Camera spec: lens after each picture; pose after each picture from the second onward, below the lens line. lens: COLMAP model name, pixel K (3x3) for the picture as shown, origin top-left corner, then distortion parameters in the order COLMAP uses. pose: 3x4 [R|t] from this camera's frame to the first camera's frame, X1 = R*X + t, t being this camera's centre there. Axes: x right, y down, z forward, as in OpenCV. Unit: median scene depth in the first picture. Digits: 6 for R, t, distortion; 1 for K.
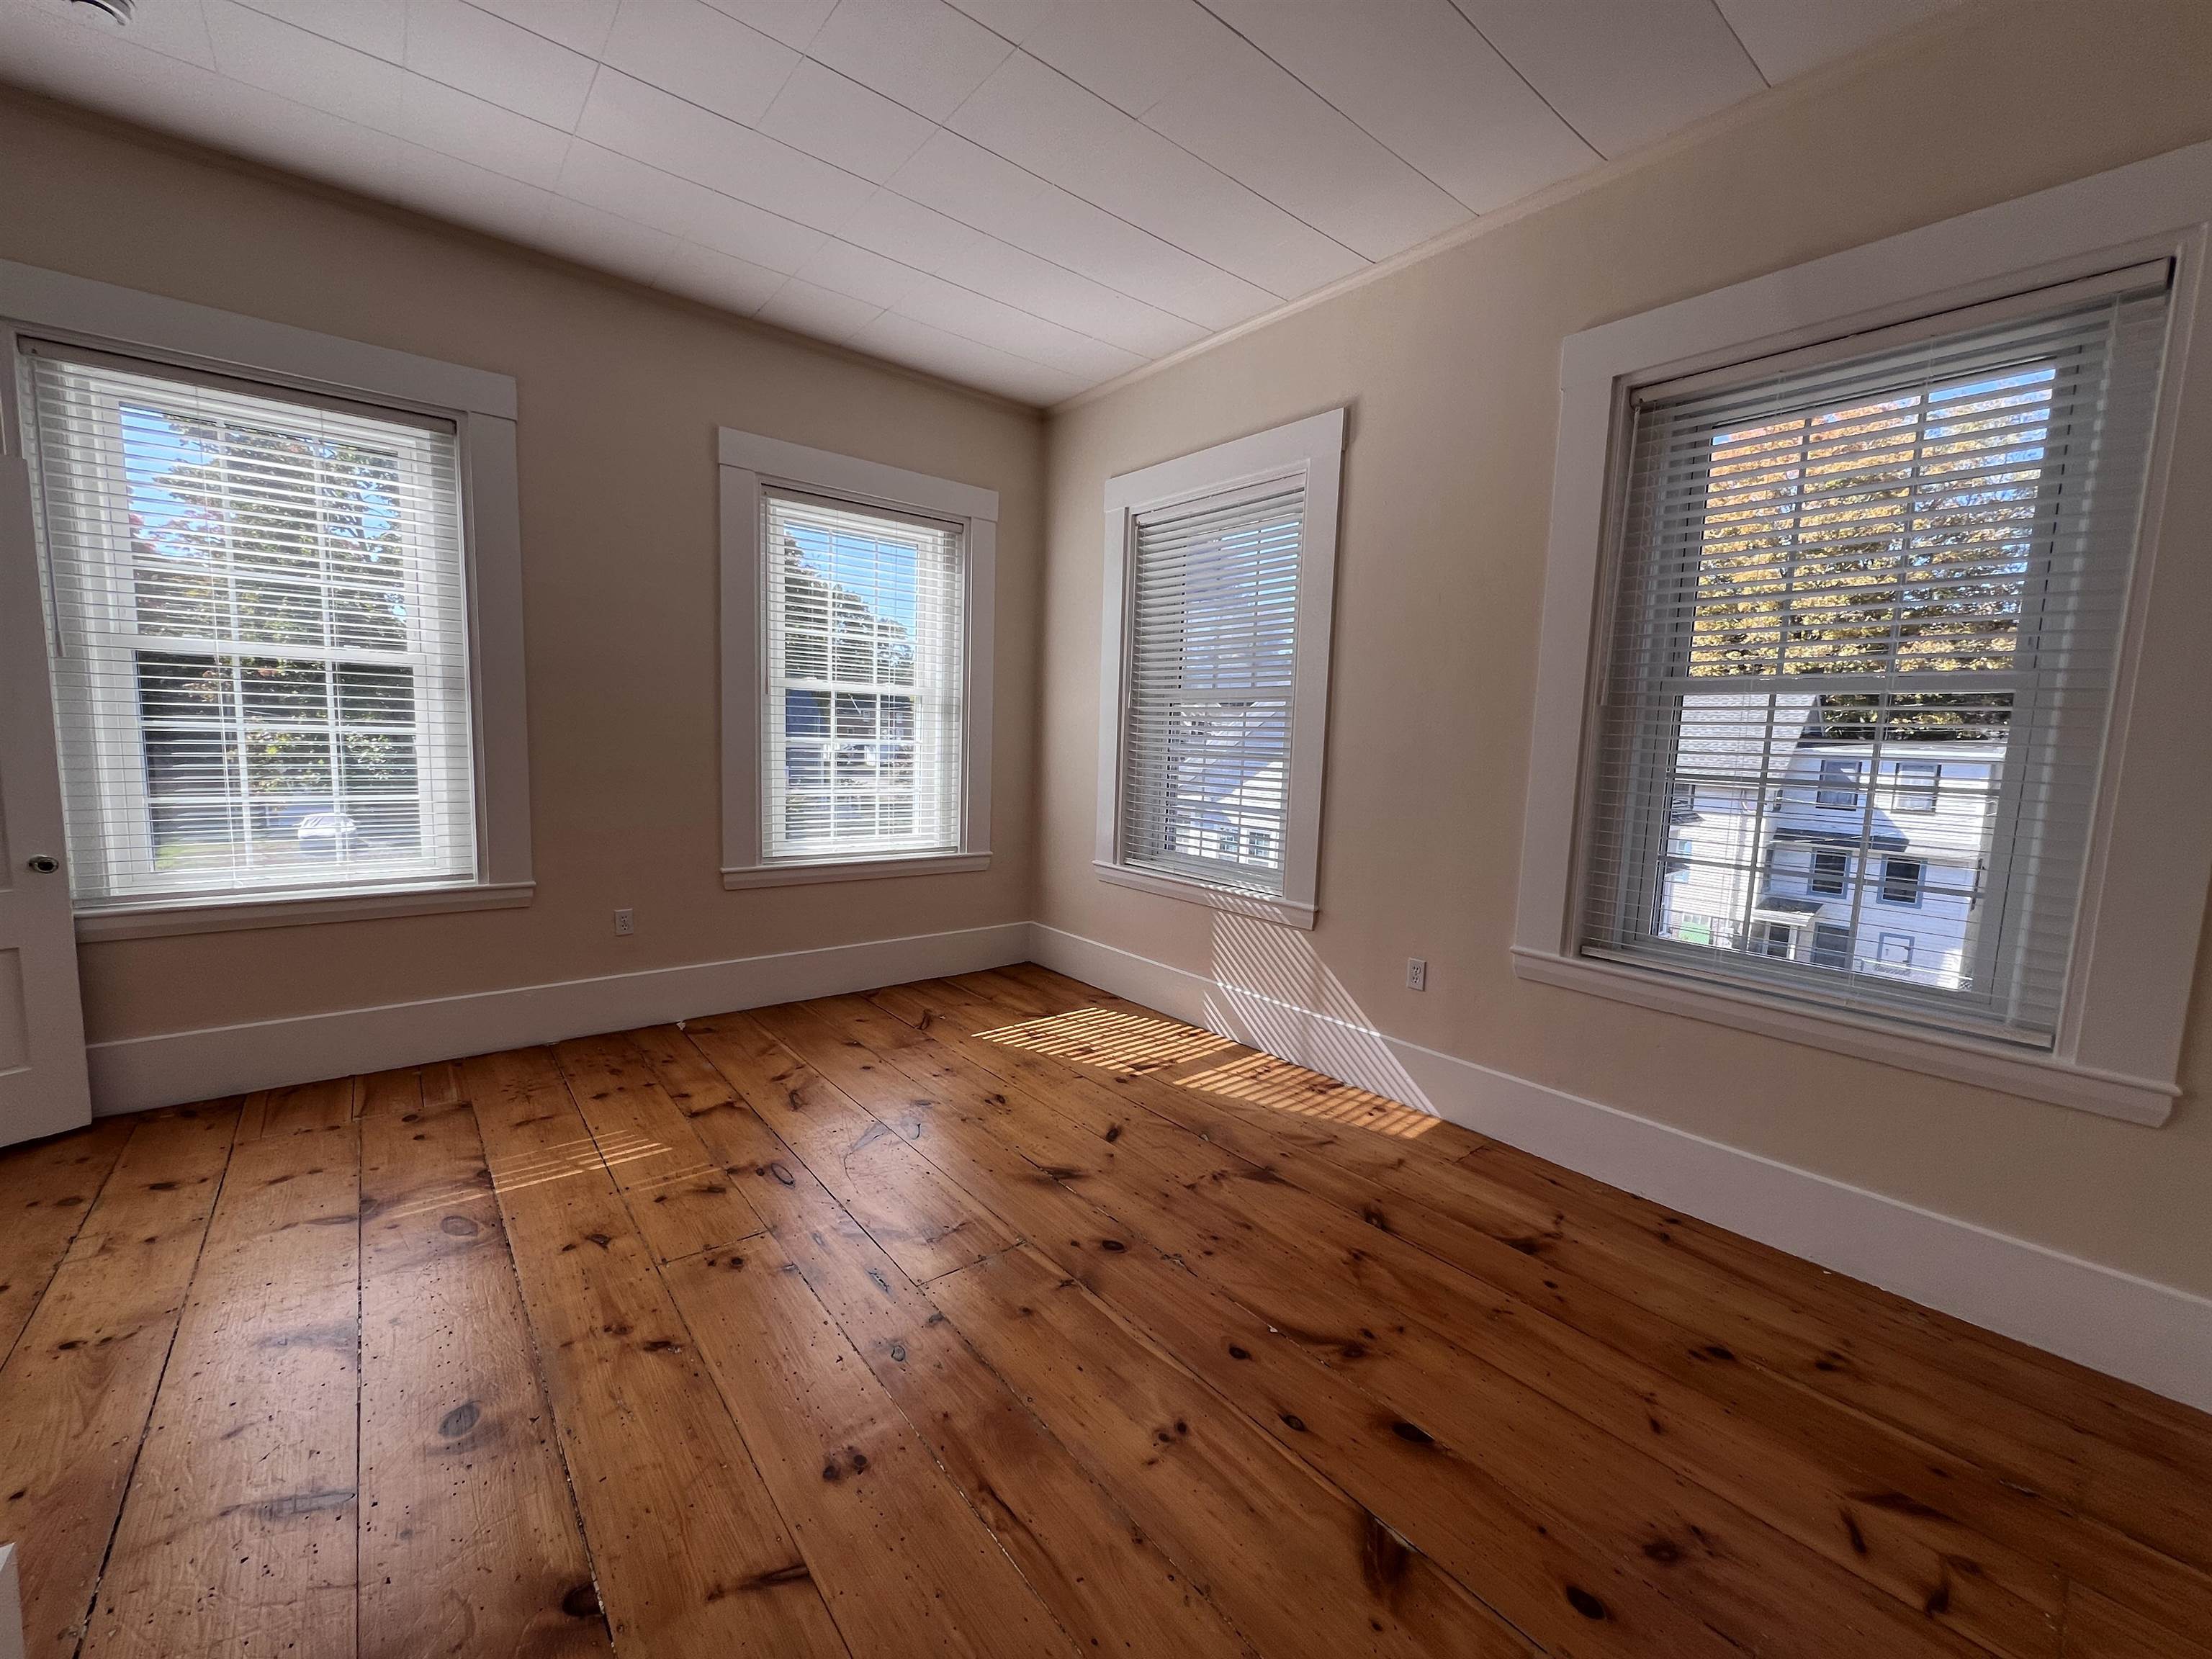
lens RADIAL K [[885.8, 0, 1106.1], [0, 885.8, 830.3], [0, 0, 1]] dist [-0.002928, -0.000079]
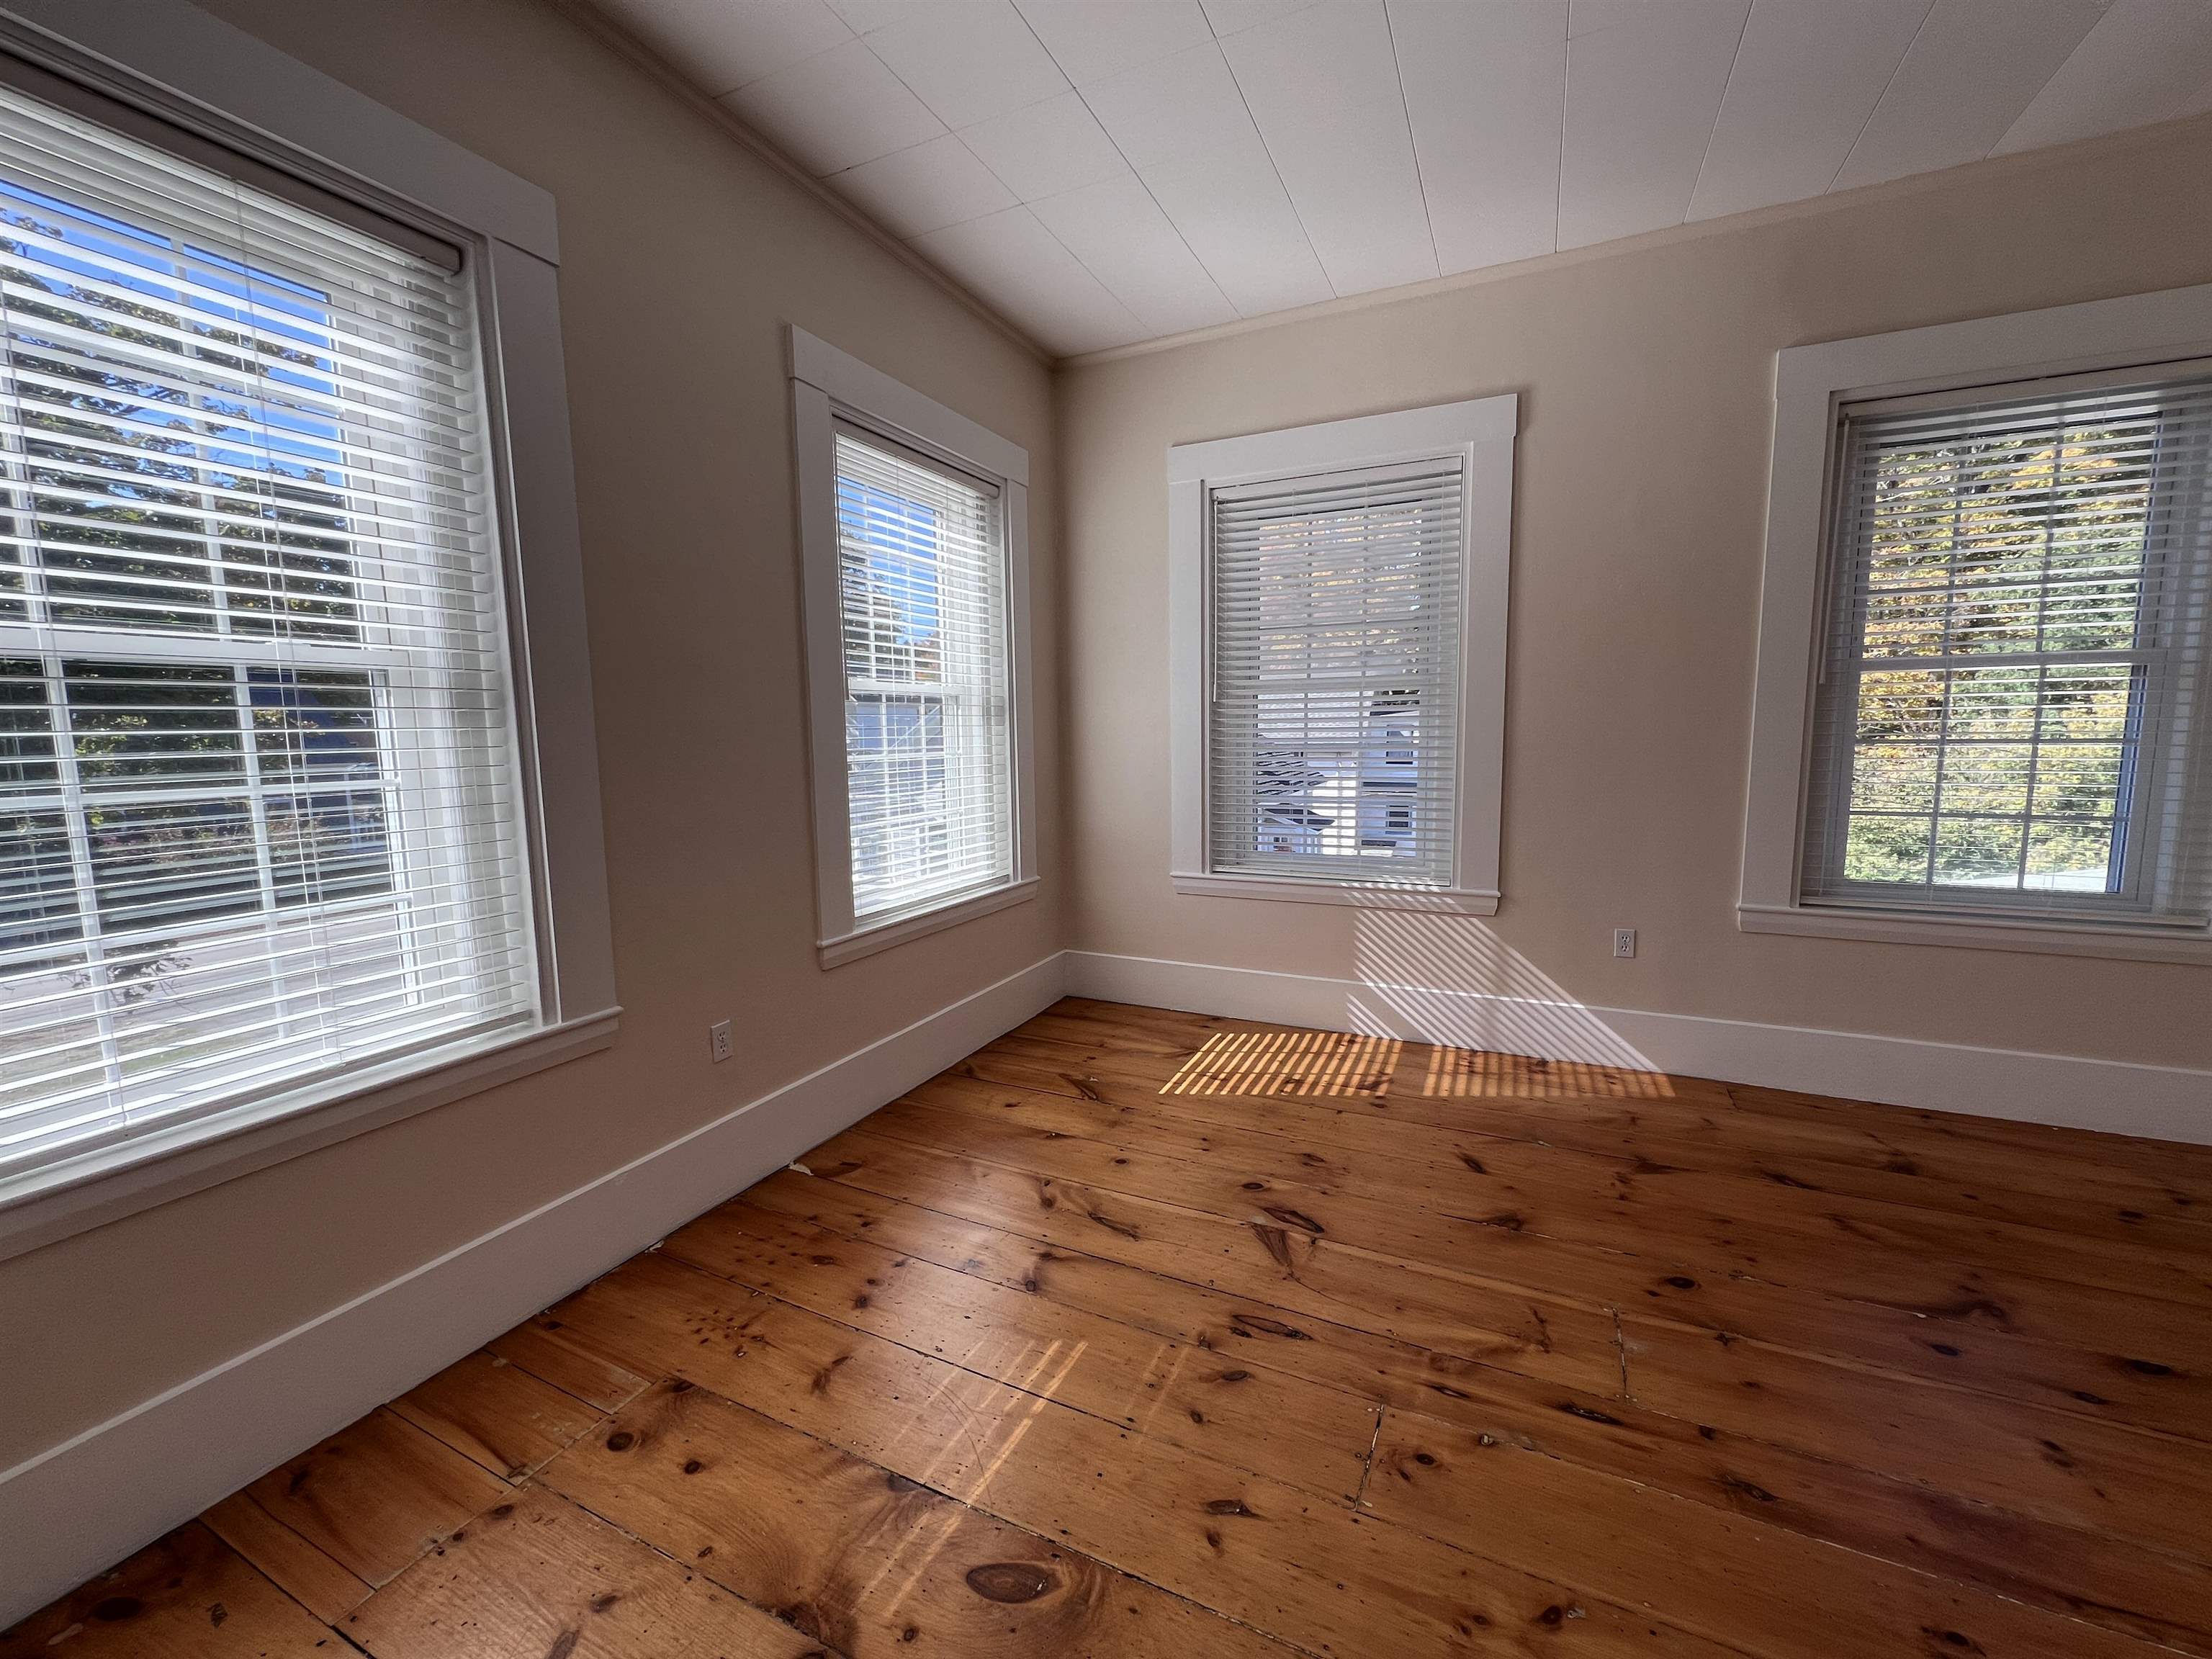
lens RADIAL K [[885.8, 0, 1108.9], [0, 885.8, 828.9], [0, 0, 1]] dist [-0.002928, -0.000079]
pose [[0.904266, -0.095040, 0.416259, -0.613379], [0.091089, 0.995409, 0.029391, -0.058050], [-0.417141, 0.011339, 0.908771, 0.287145]]
